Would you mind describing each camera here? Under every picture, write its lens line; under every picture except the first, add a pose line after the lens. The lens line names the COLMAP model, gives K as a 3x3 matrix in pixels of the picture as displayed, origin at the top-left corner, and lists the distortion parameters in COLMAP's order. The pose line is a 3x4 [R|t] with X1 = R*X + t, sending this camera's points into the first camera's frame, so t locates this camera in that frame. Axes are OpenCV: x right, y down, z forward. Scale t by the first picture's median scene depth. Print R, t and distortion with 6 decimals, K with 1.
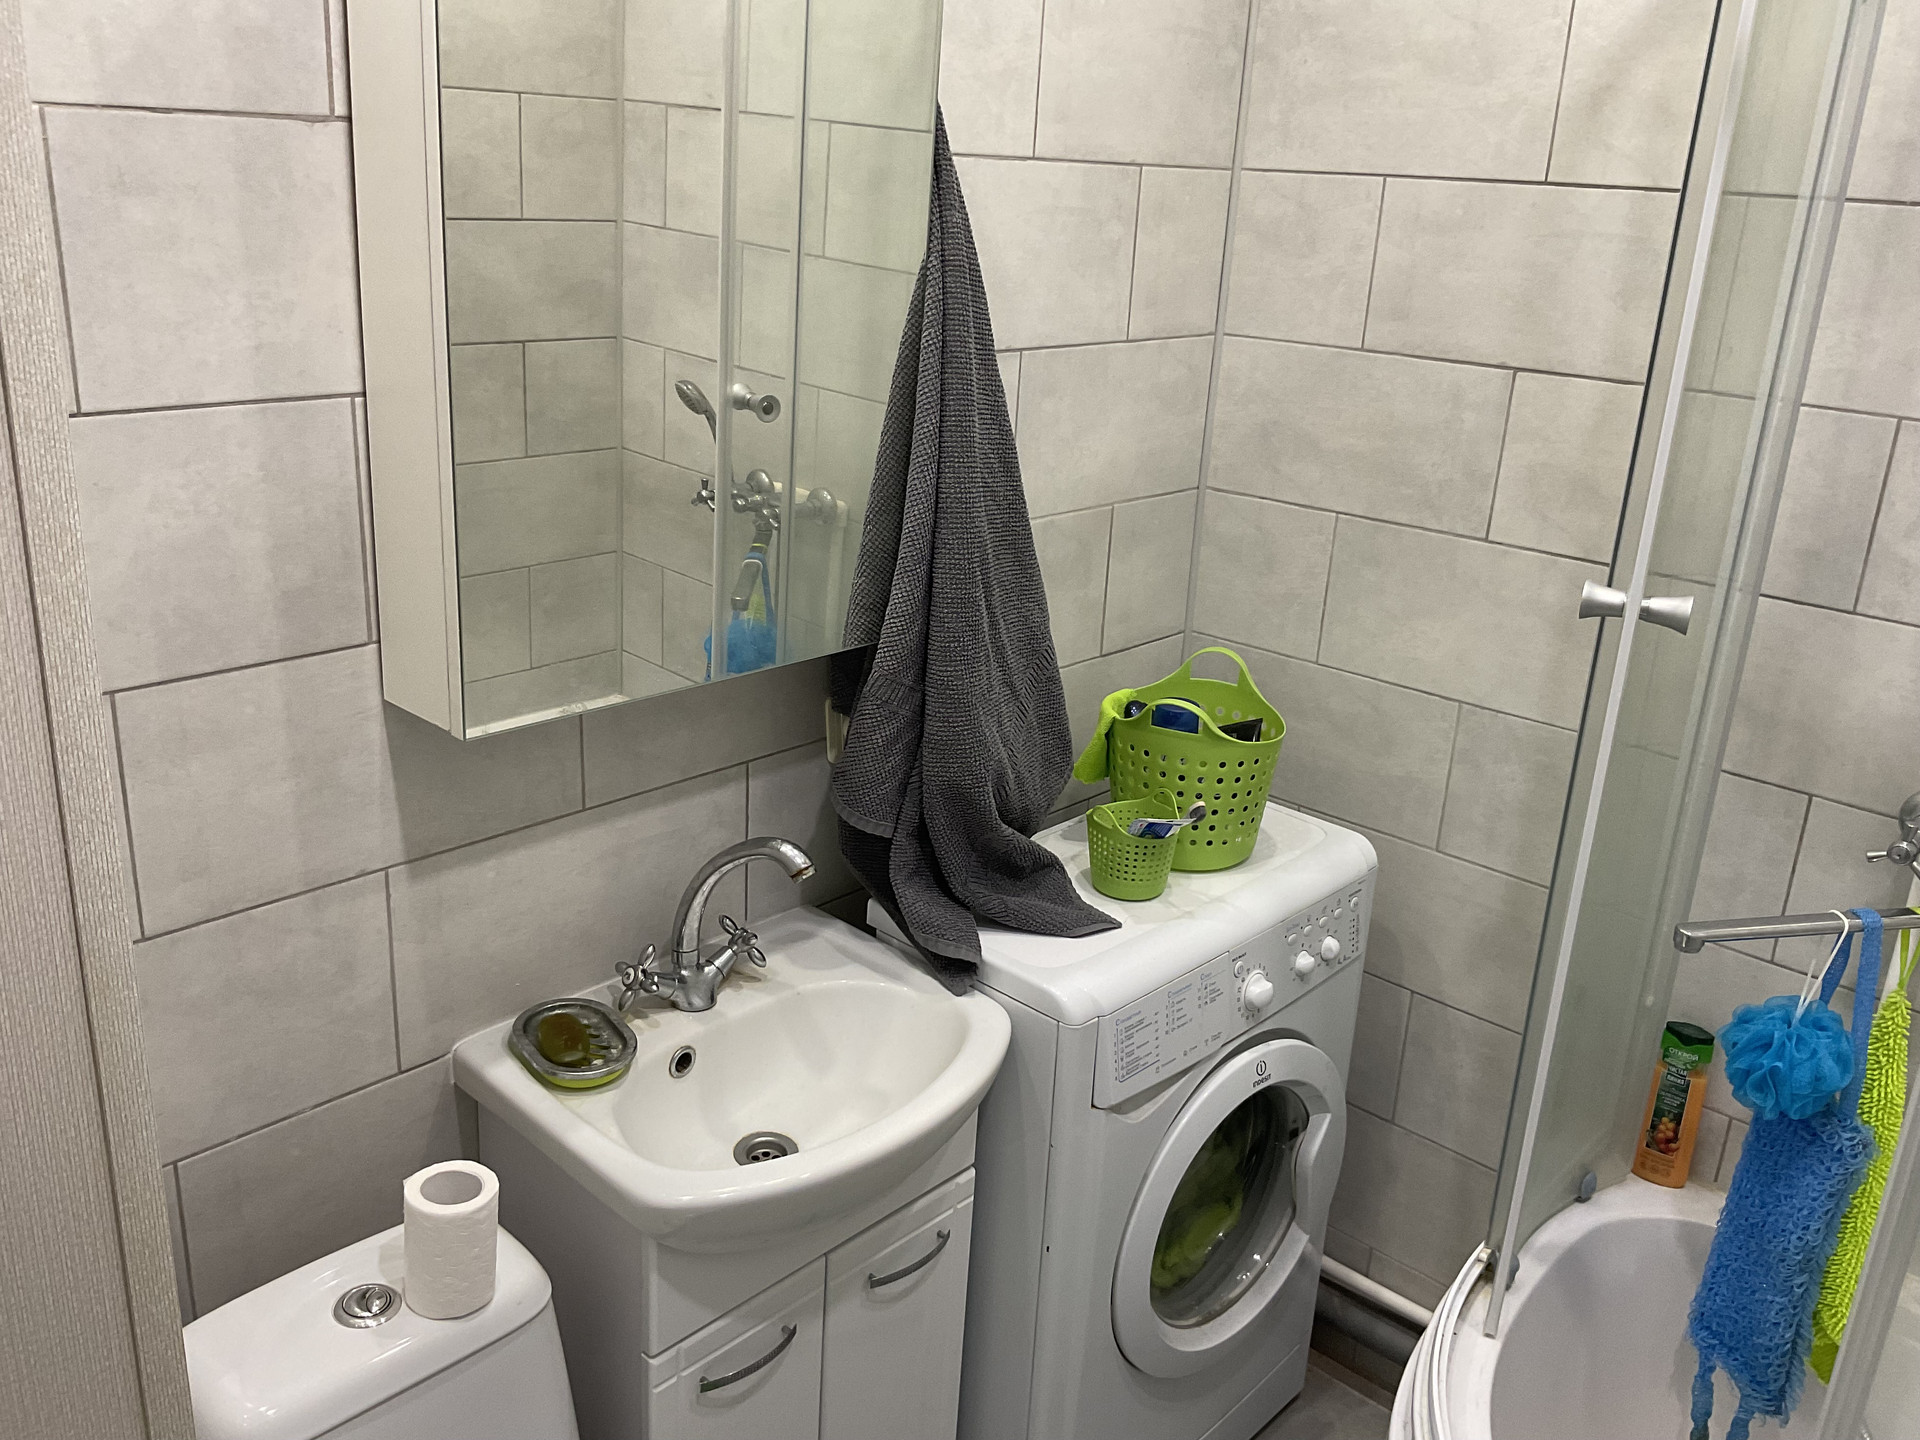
lens RADIAL K [[1593.9, 0, 960.5], [0, 1593.9, 712.4], [0, 0, 1]] dist [0.107541, -0.214561]
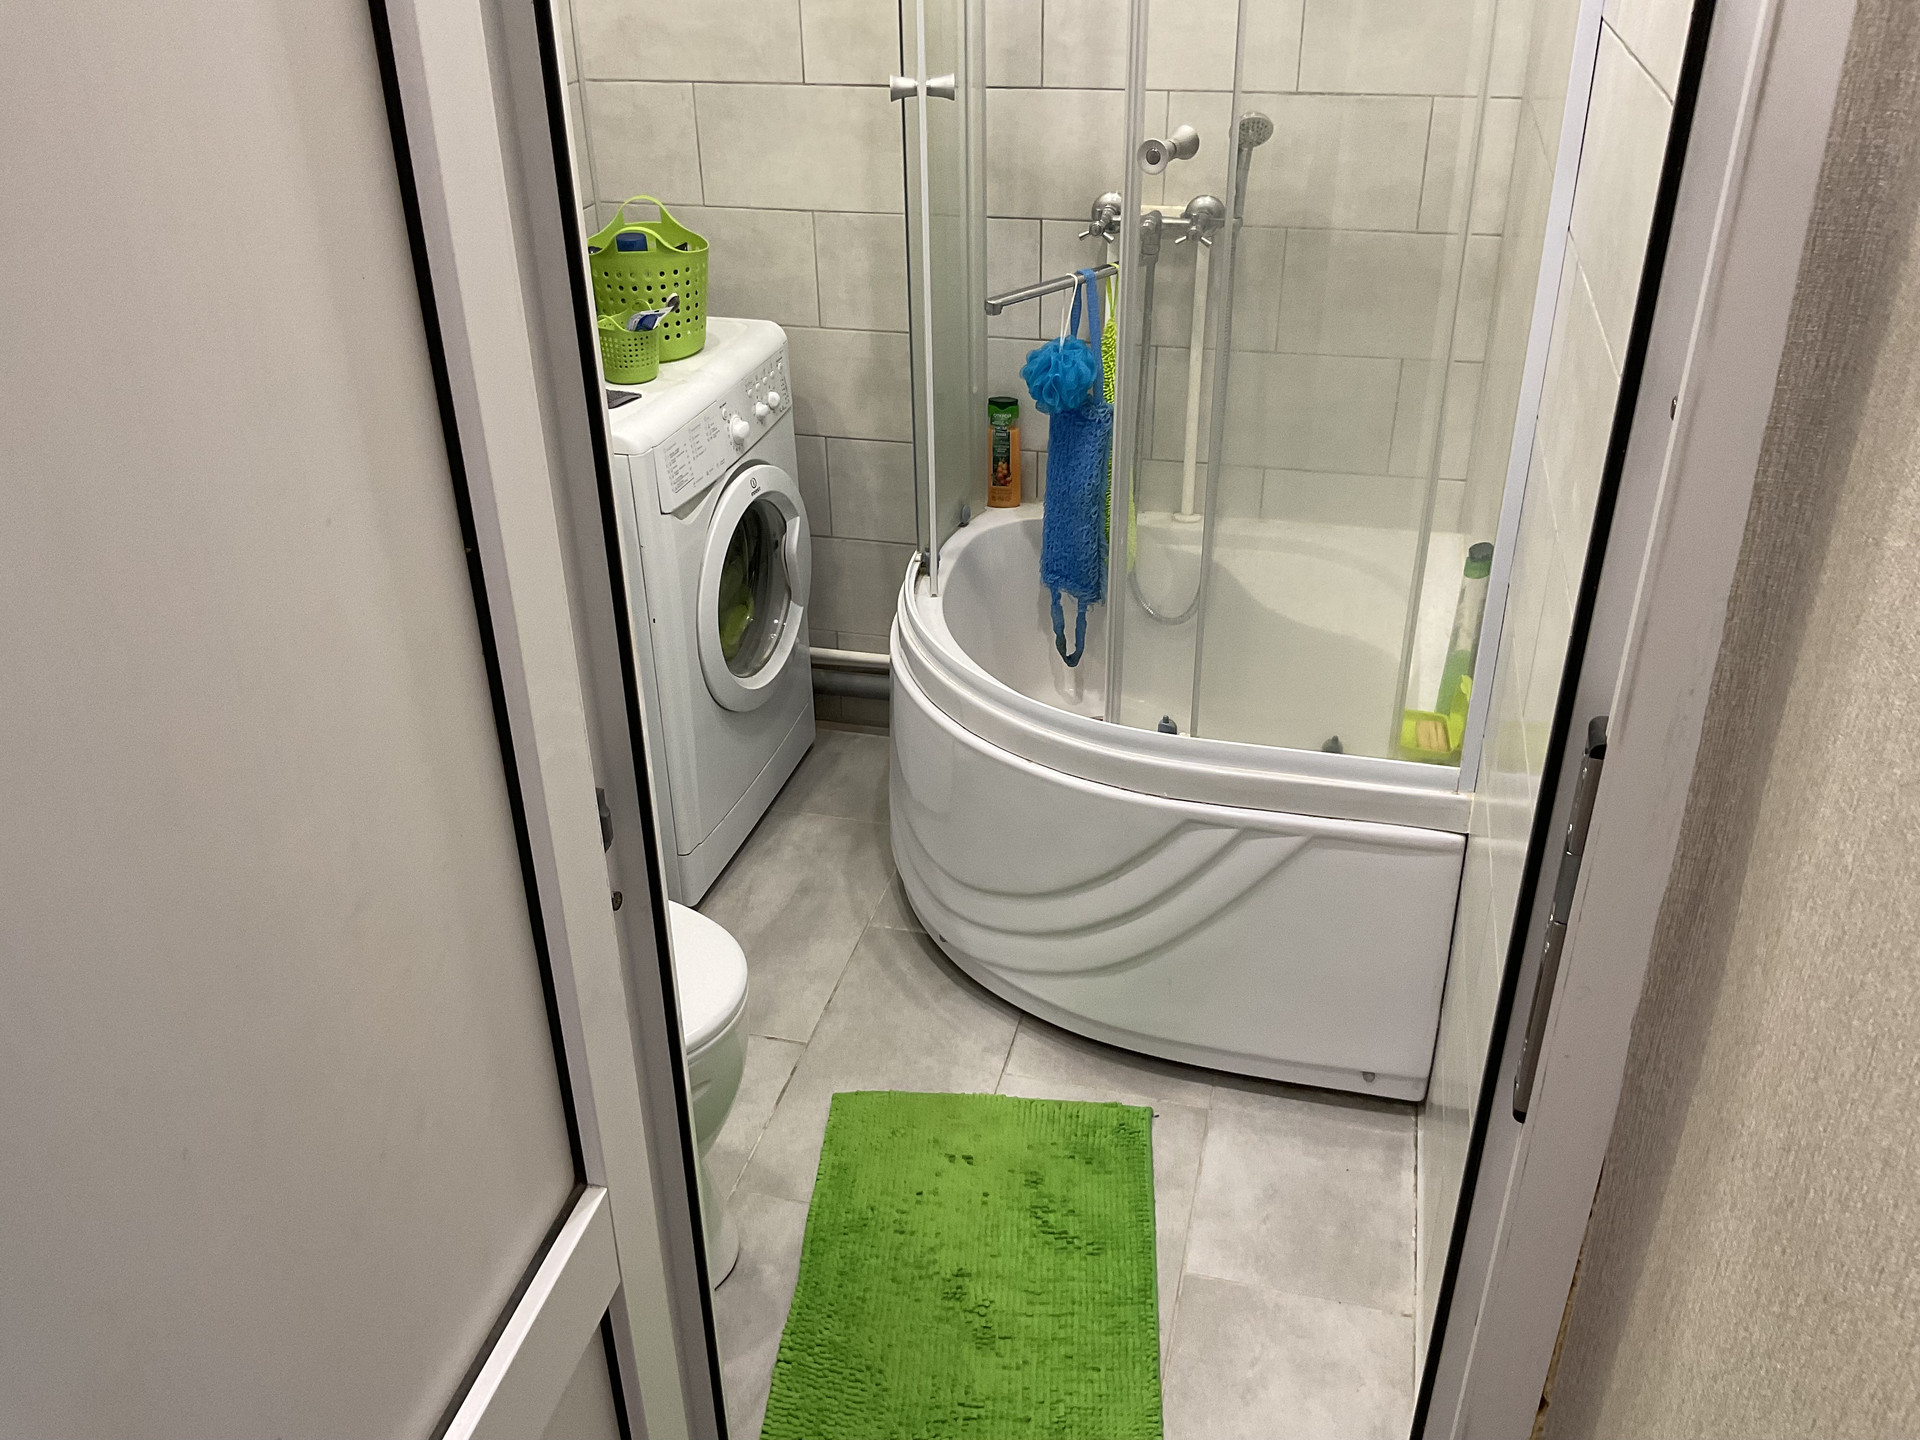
lens RADIAL K [[1596.8, 0, 951.9], [0, 1596.8, 718.6], [0, 0, 1]] dist [0.111538, -0.228751]
pose [[0.883053, -0.285649, 0.372321, -0.247848], [0.212092, 0.950677, 0.226342, 0.131757], [-0.418611, -0.120905, 0.900082, -0.392187]]
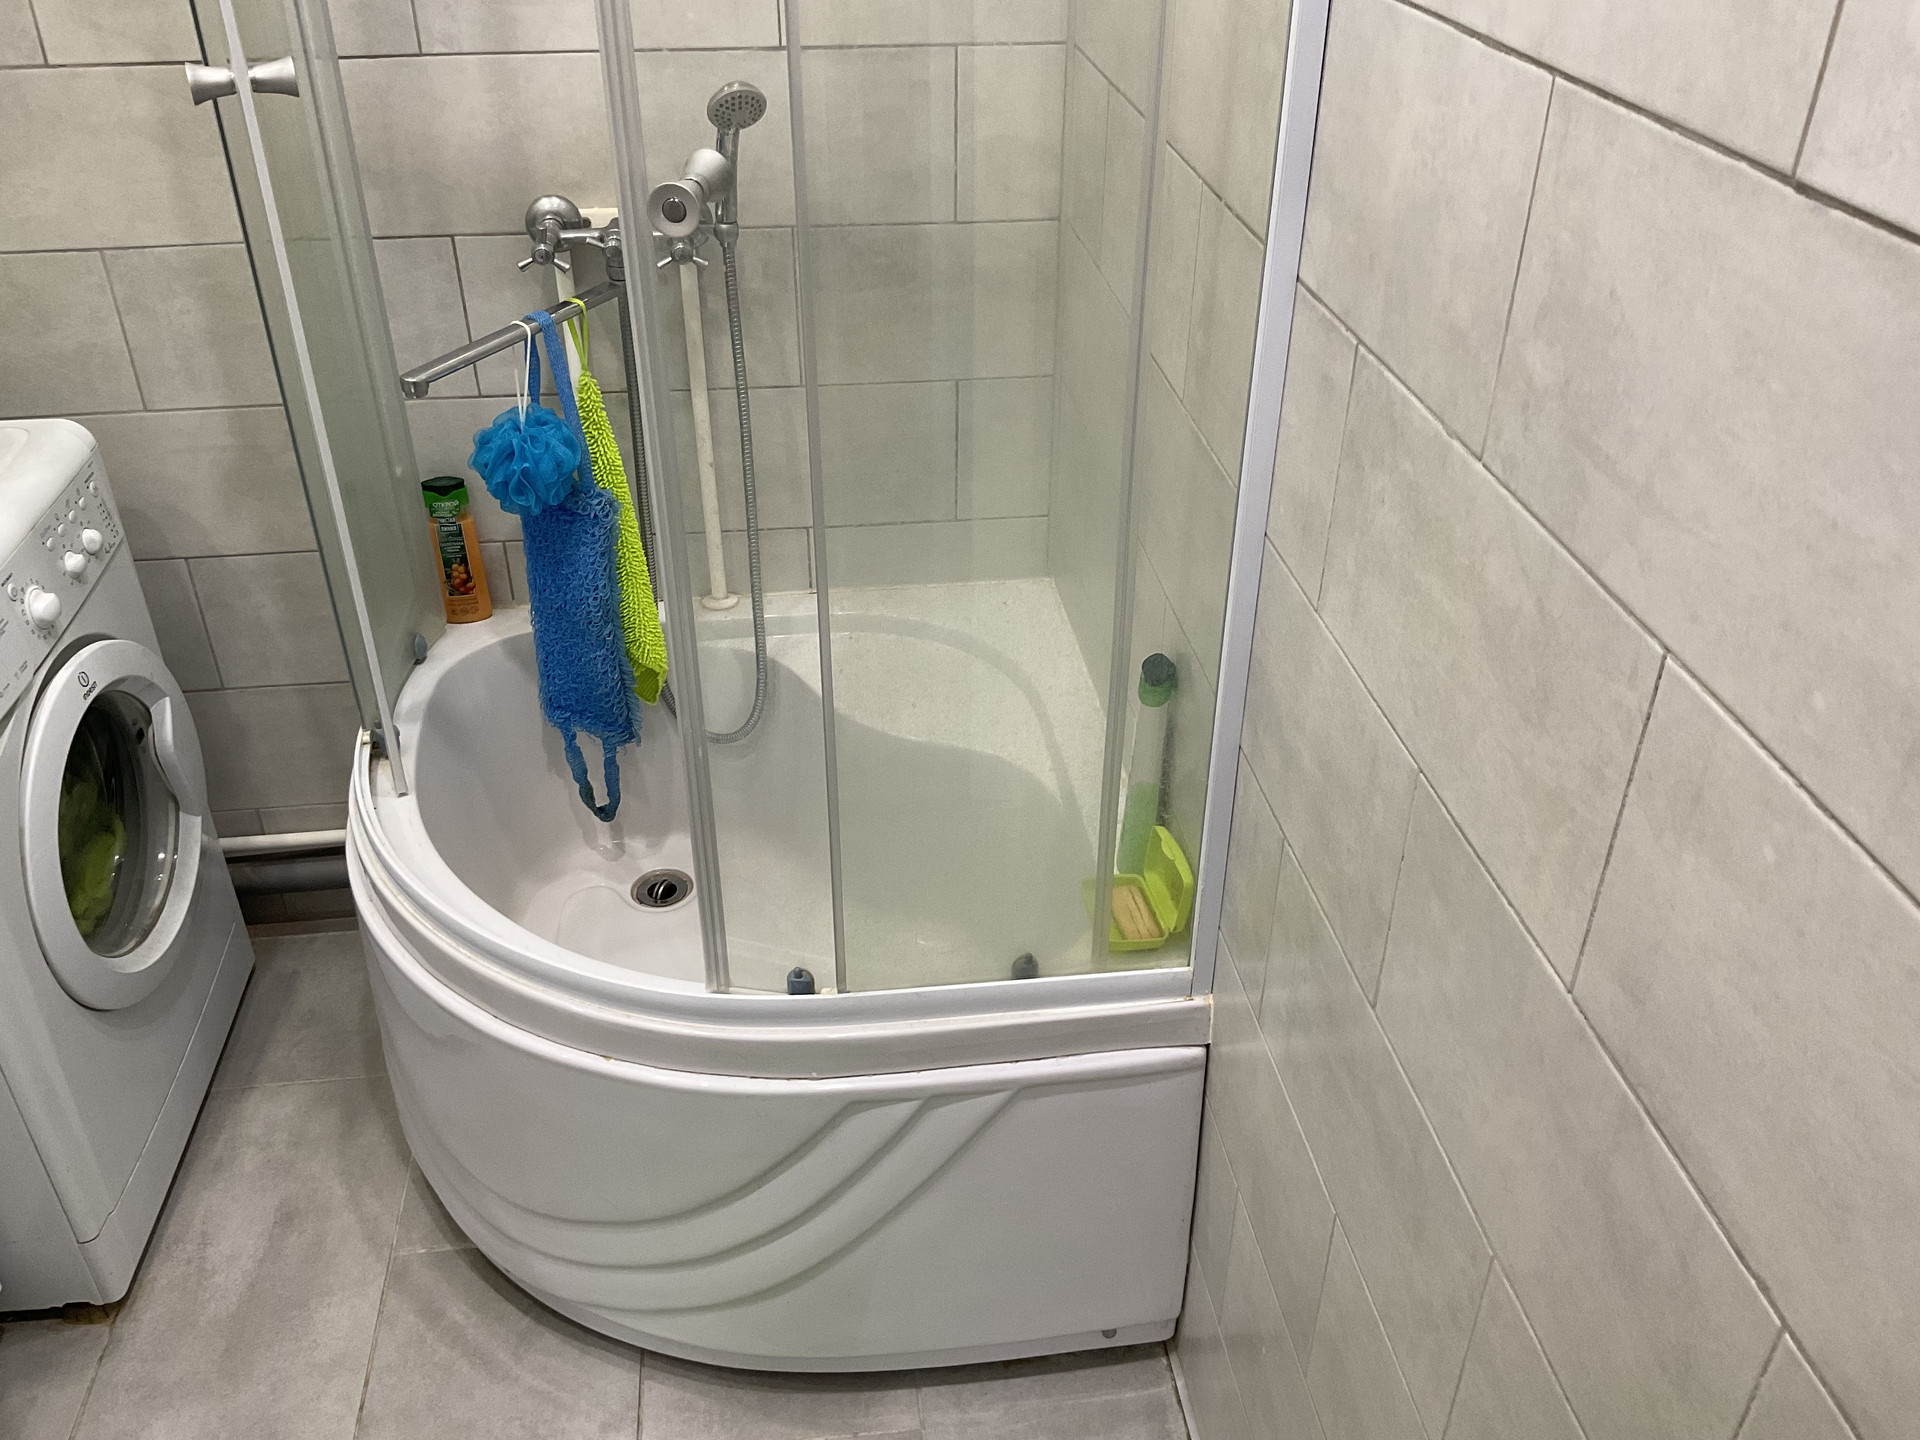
lens RADIAL K [[1596.8, 0, 951.9], [0, 1596.8, 718.6], [0, 0, 1]] dist [0.111538, -0.228751]
pose [[0.651905, -0.454068, 0.607323, -0.069447], [0.279124, 0.888357, 0.364570, 0.035011], [-0.705060, -0.068147, 0.705866, -0.044063]]
